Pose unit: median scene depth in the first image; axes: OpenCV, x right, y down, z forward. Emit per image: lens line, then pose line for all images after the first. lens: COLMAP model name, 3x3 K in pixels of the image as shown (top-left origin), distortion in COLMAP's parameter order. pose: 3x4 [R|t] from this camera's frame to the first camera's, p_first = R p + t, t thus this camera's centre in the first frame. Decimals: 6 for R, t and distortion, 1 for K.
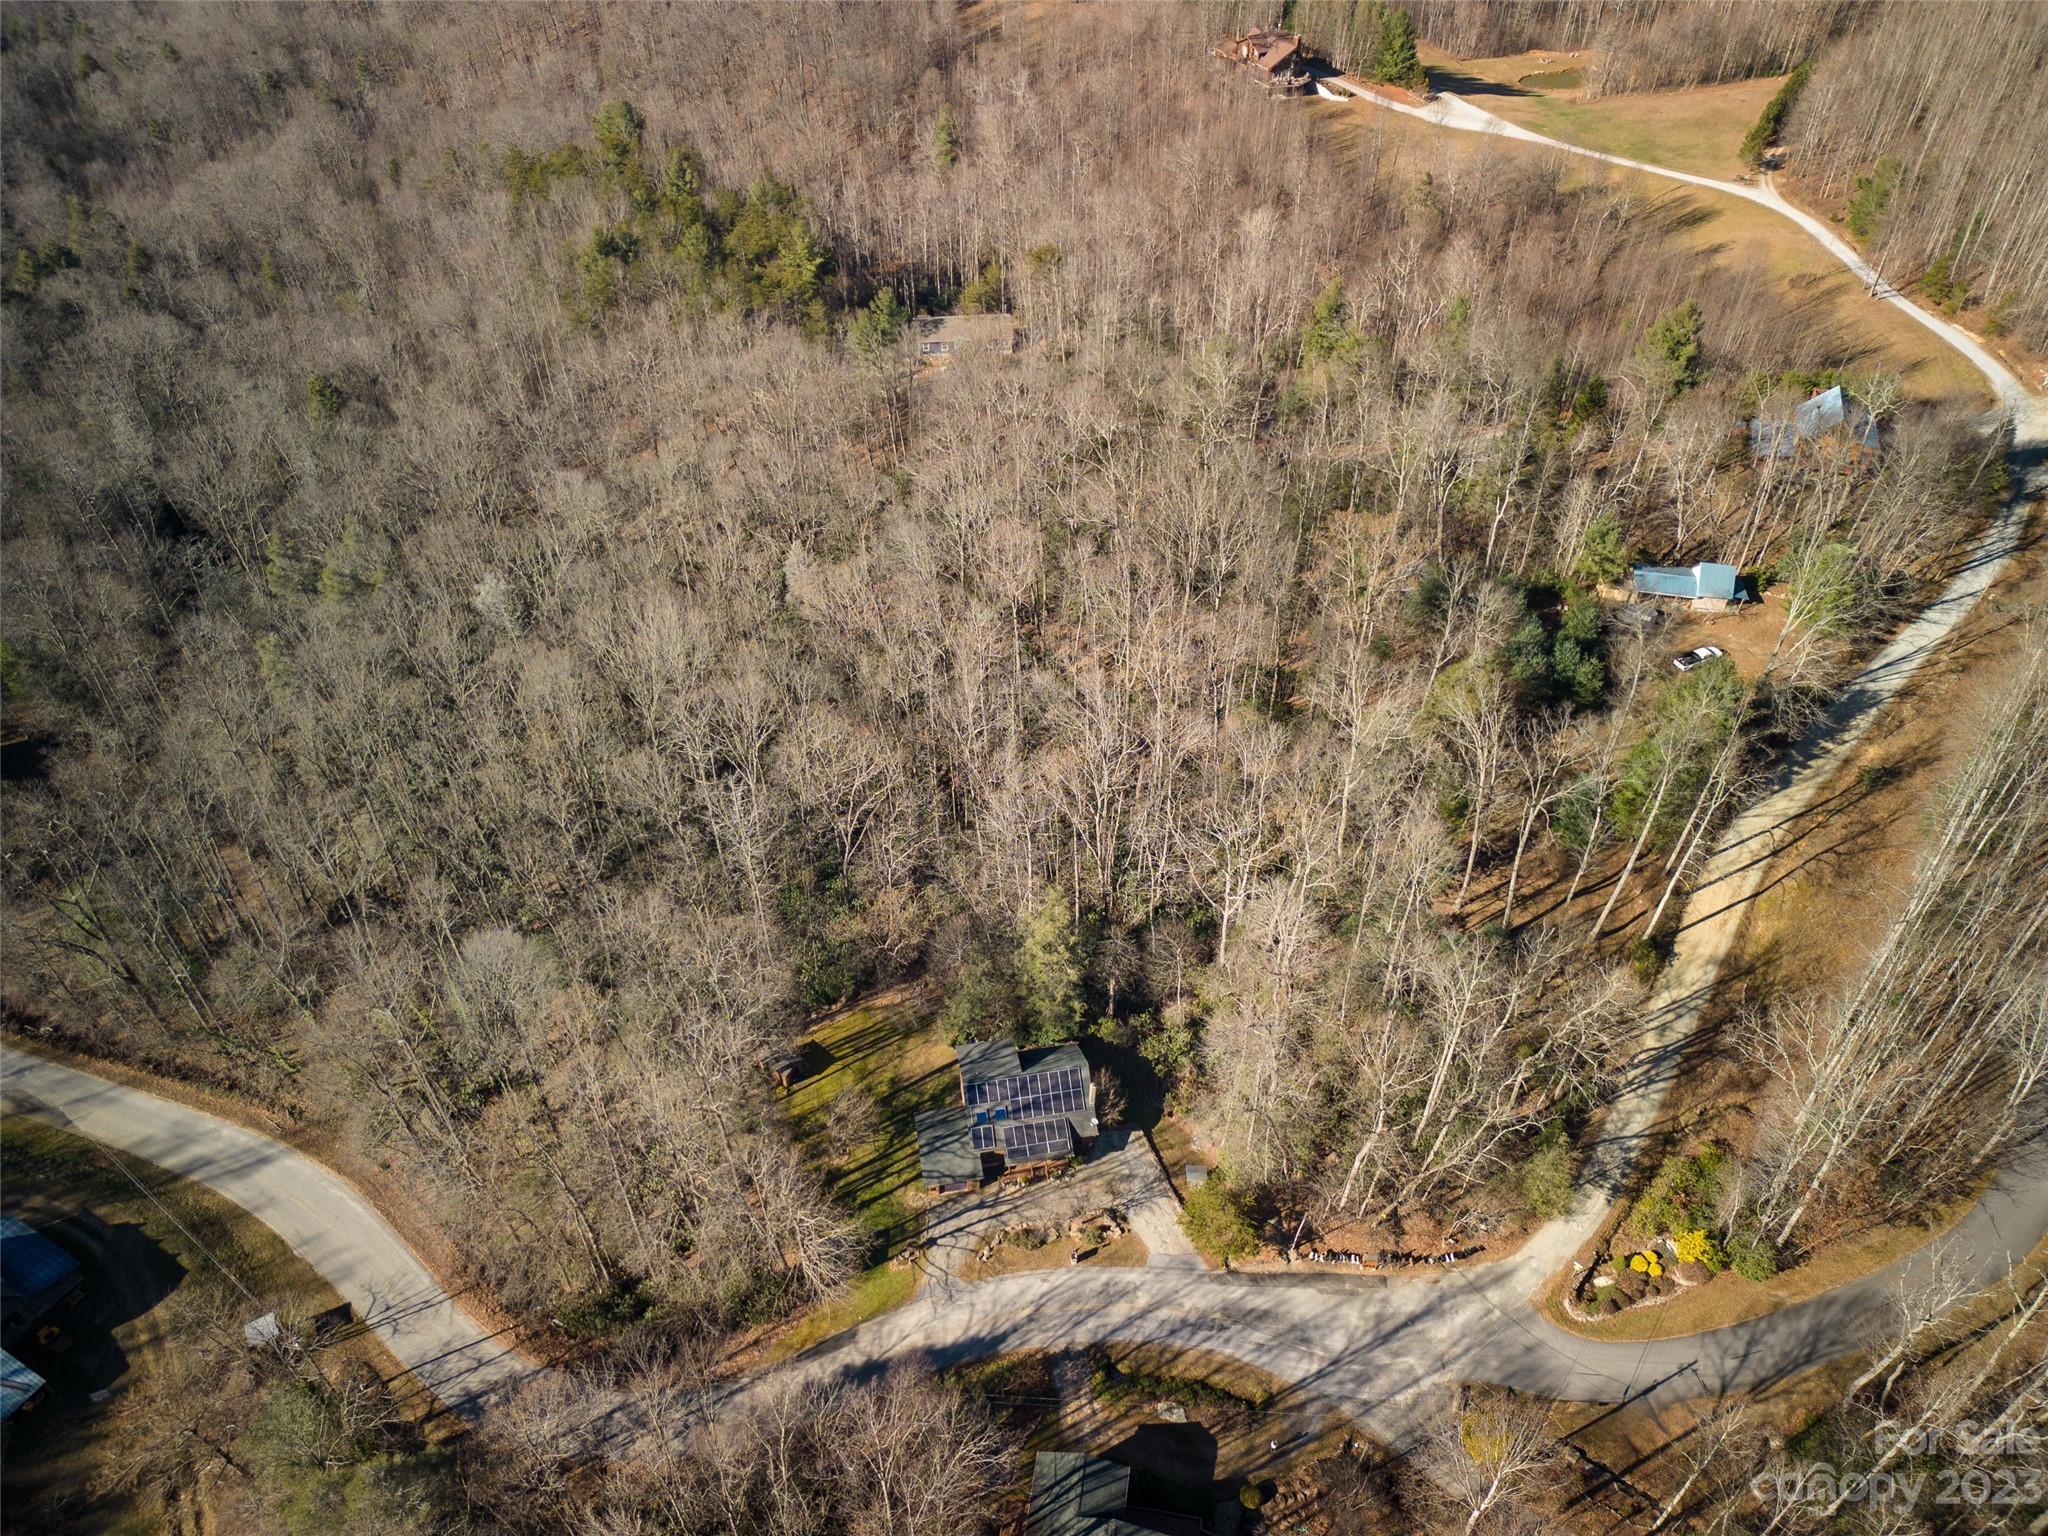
lens RADIAL K [[1451.1, 0, 1018.0], [0, 1451.1, 767.2], [0, 0, 1]] dist [0.052787, -0.046607]
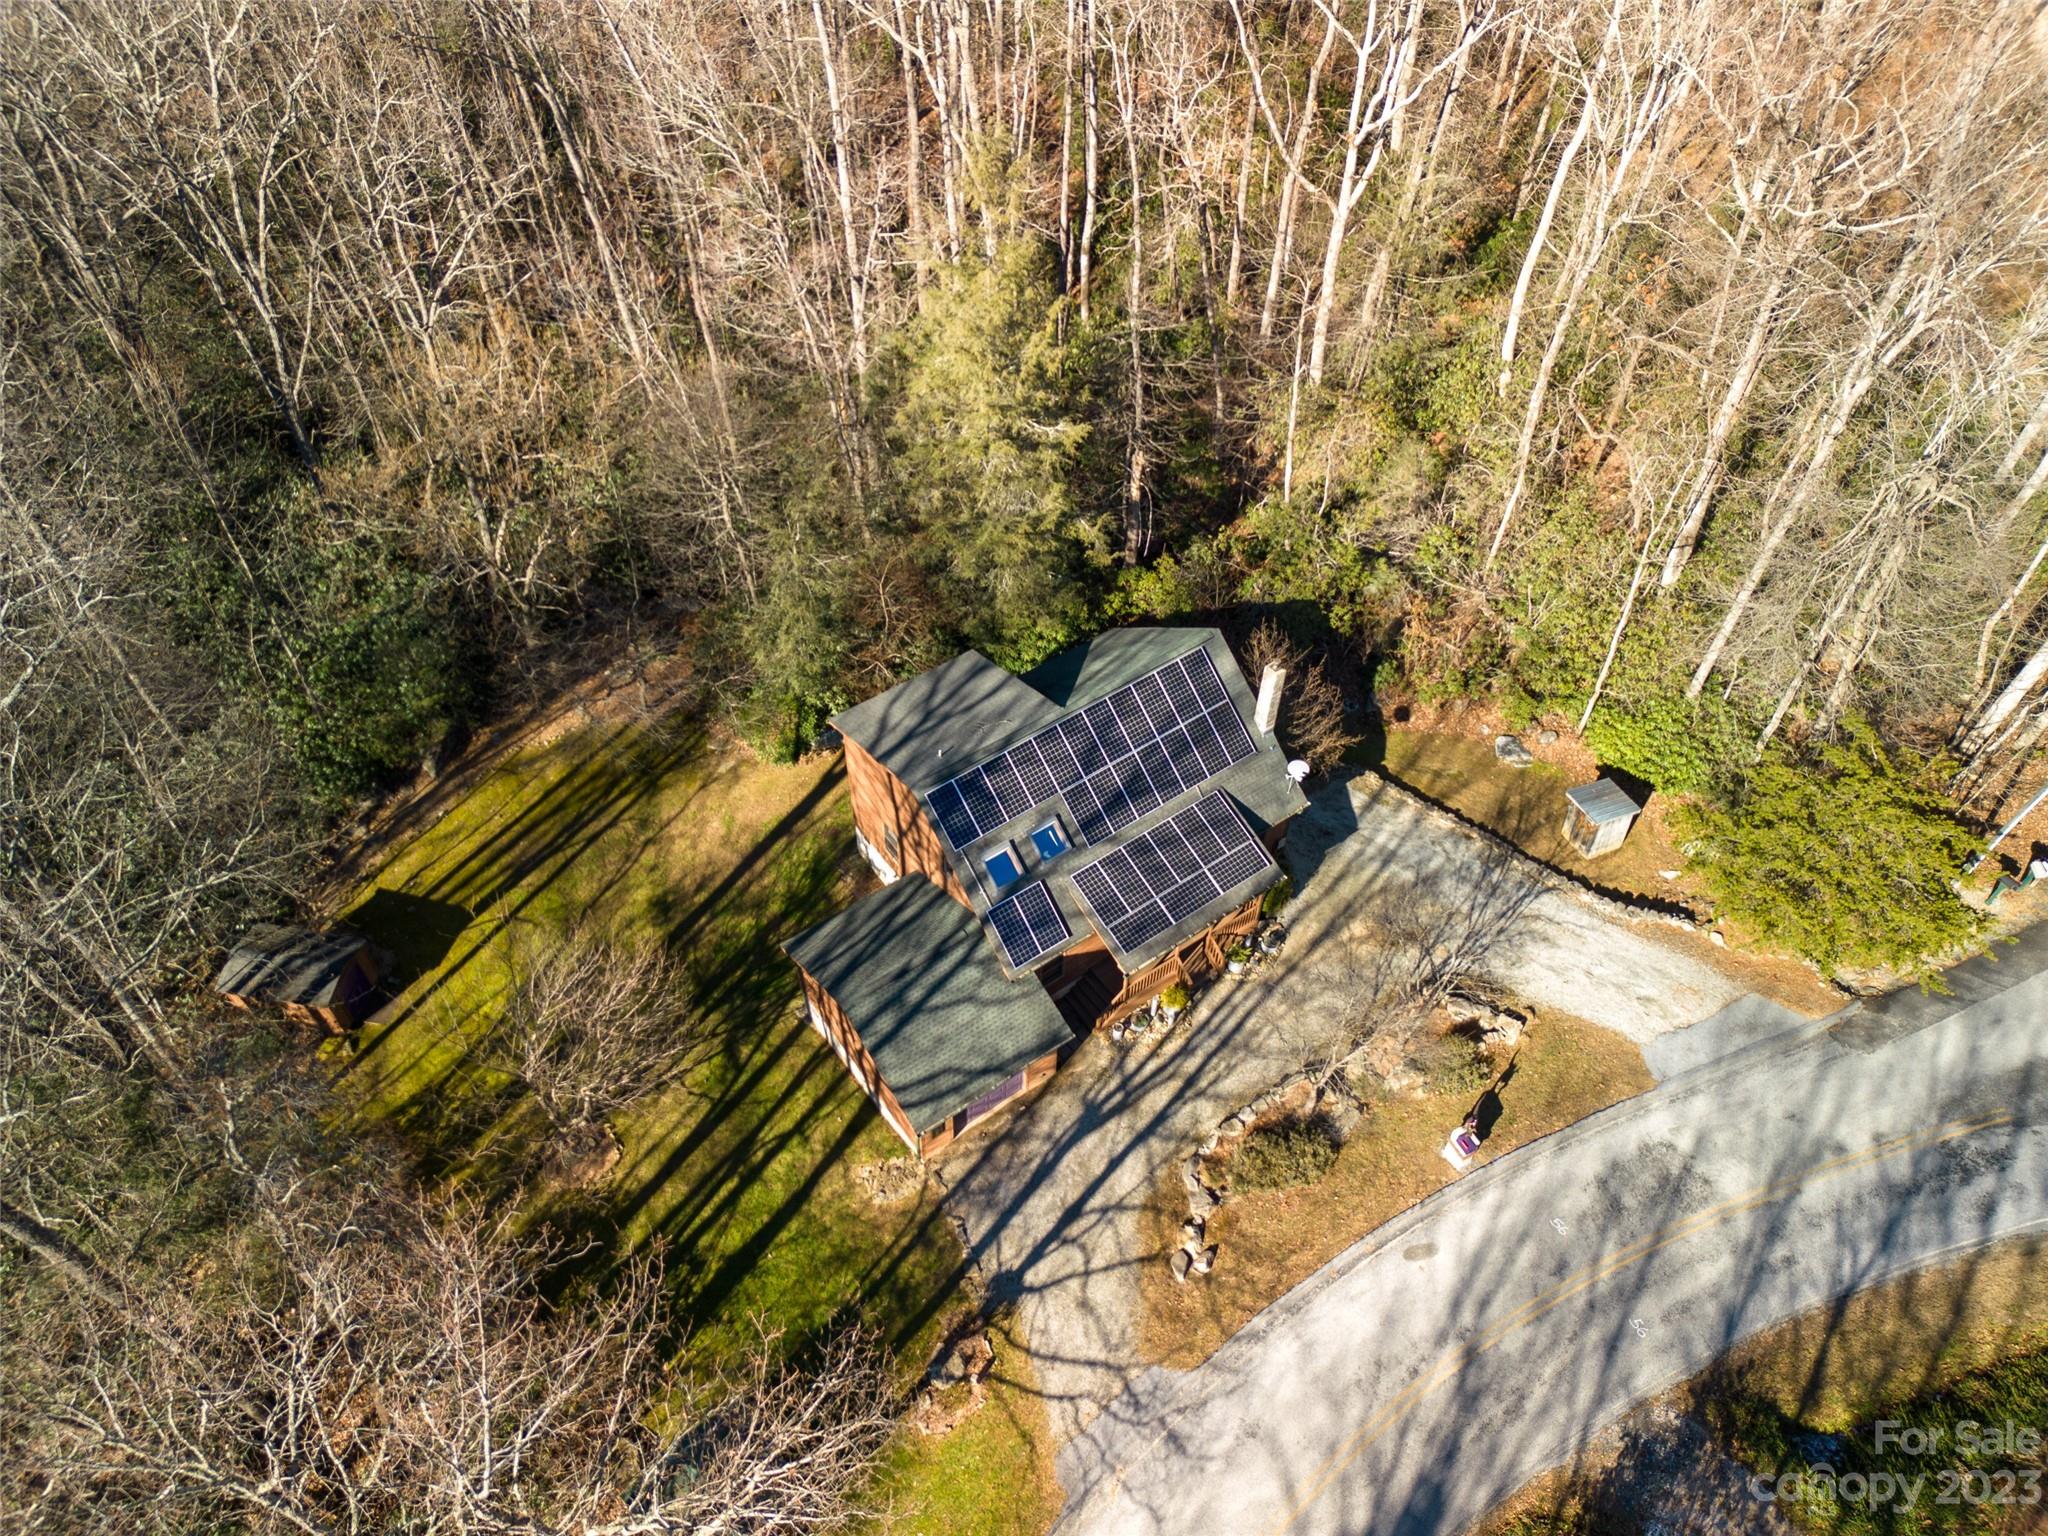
lens RADIAL K [[1451.1, 0, 1021.2], [0, 1451.1, 779.7], [0, 0, 1]] dist [0.052787, -0.046607]
pose [[0.901040, -0.325667, 0.286476, -0.097084], [0.300803, 0.945029, 0.128209, 0.166127], [-0.312482, -0.029349, 0.949470, 0.633562]]
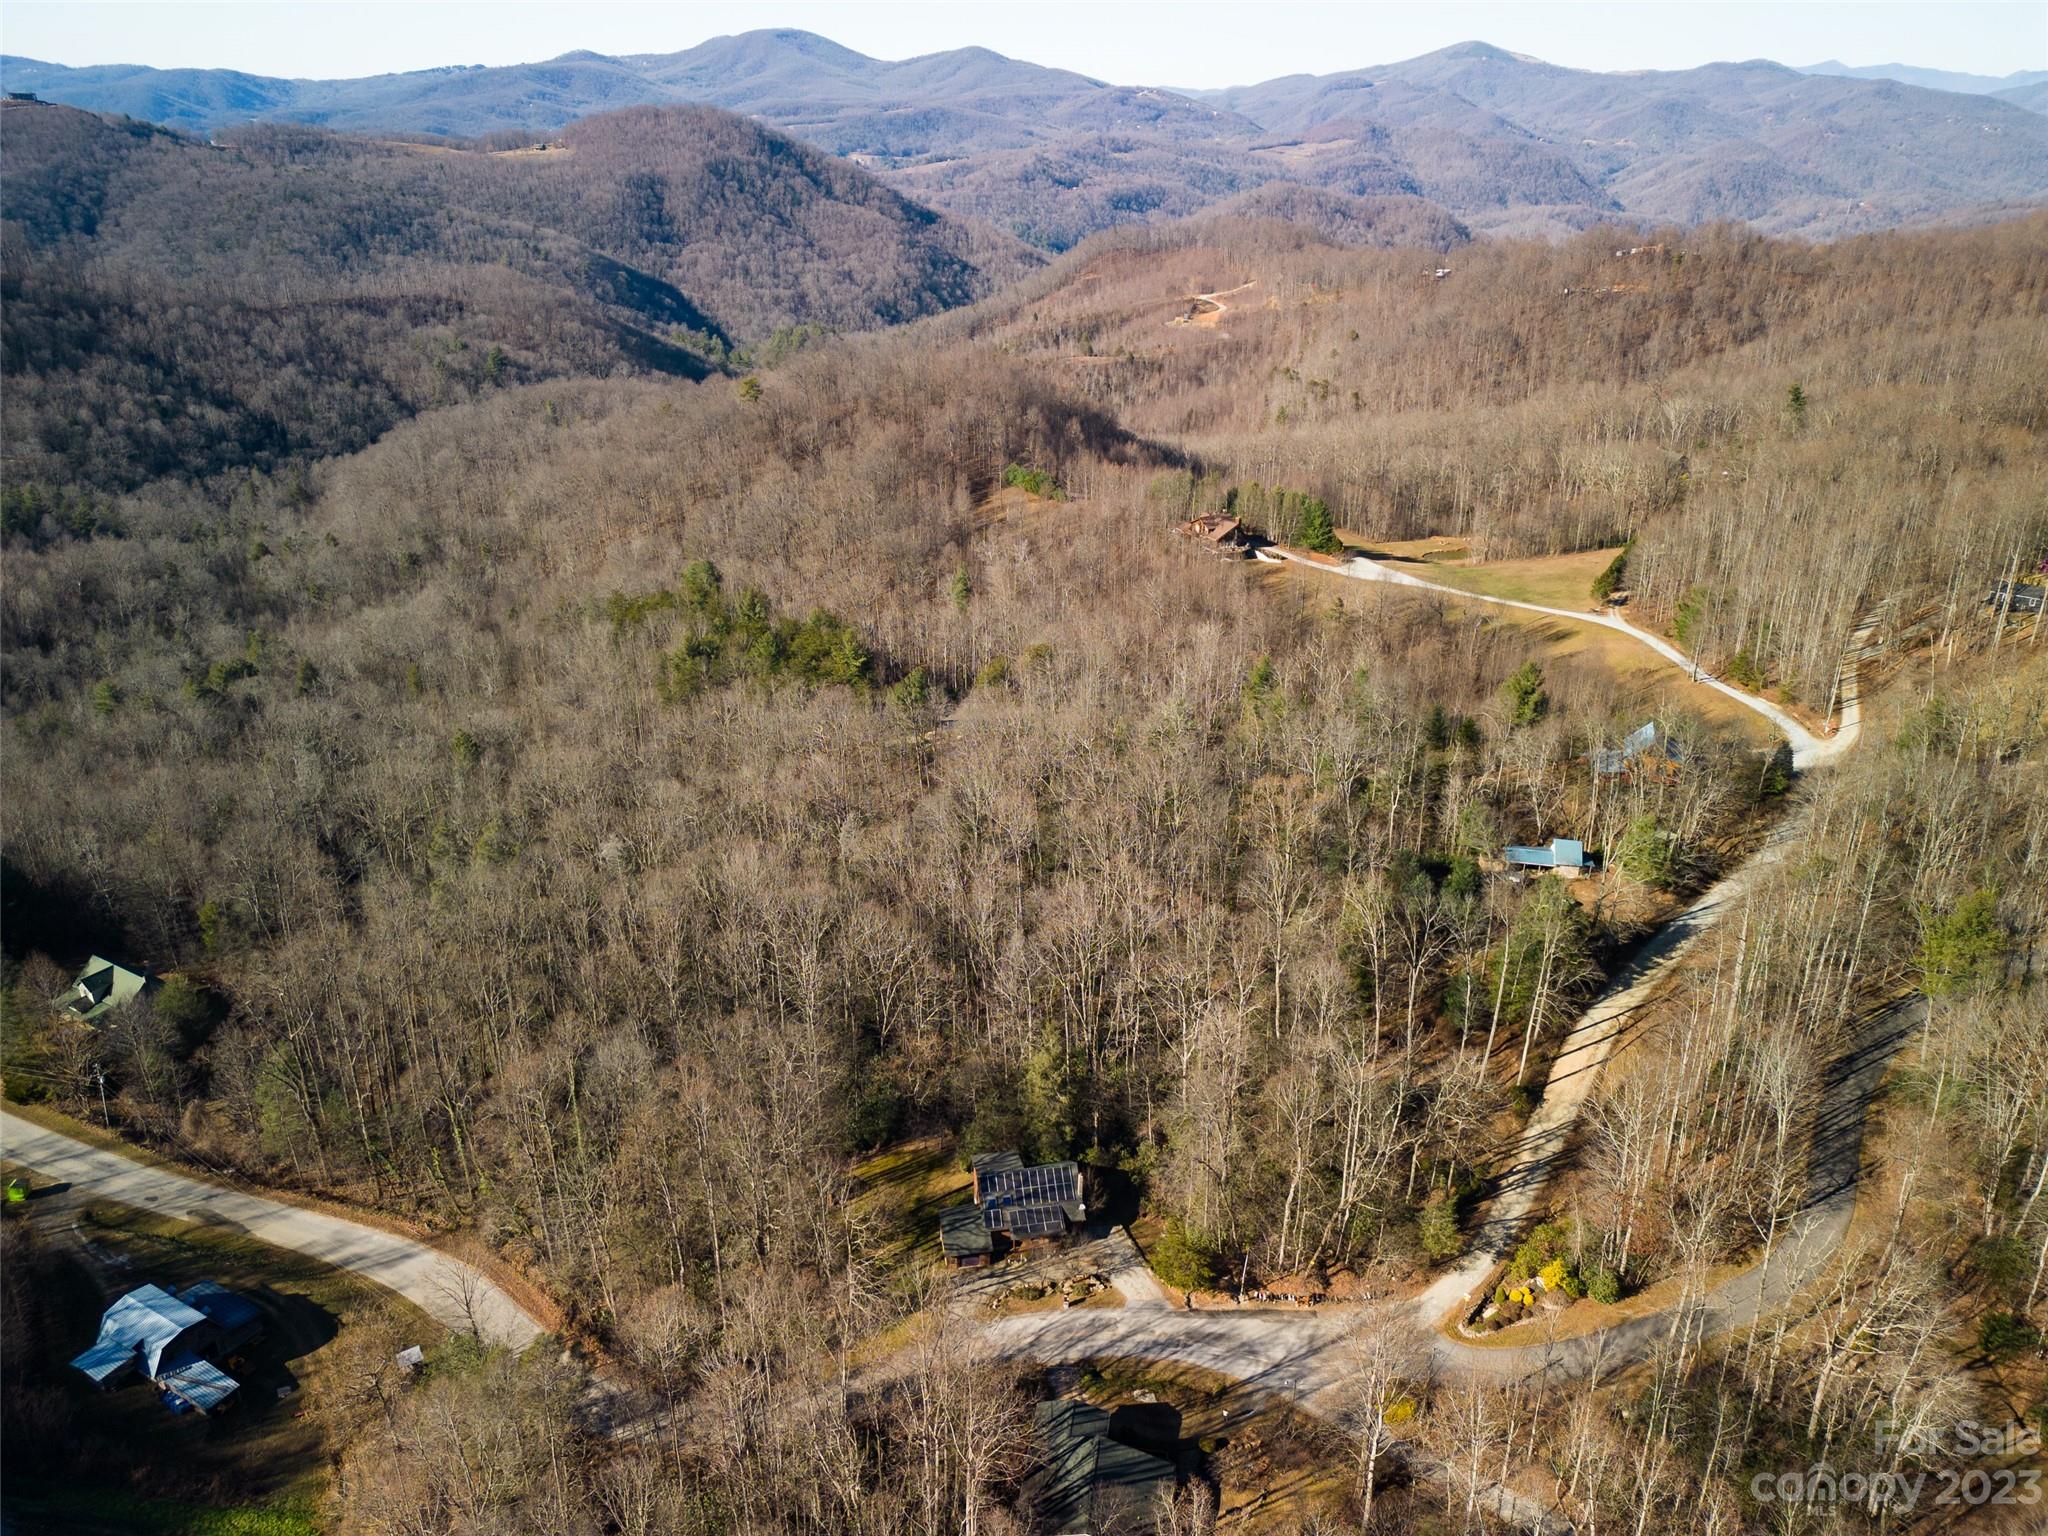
lens RADIAL K [[1451.1, 0, 1030.9], [0, 1451.1, 761.2], [0, 0, 1]] dist [0.052787, -0.046607]
pose [[0.999964, -0.003278, 0.007822, -0.000271], [0.005667, 0.944421, -0.328690, 0.267111], [-0.006310, 0.328723, 0.944405, -0.280069]]
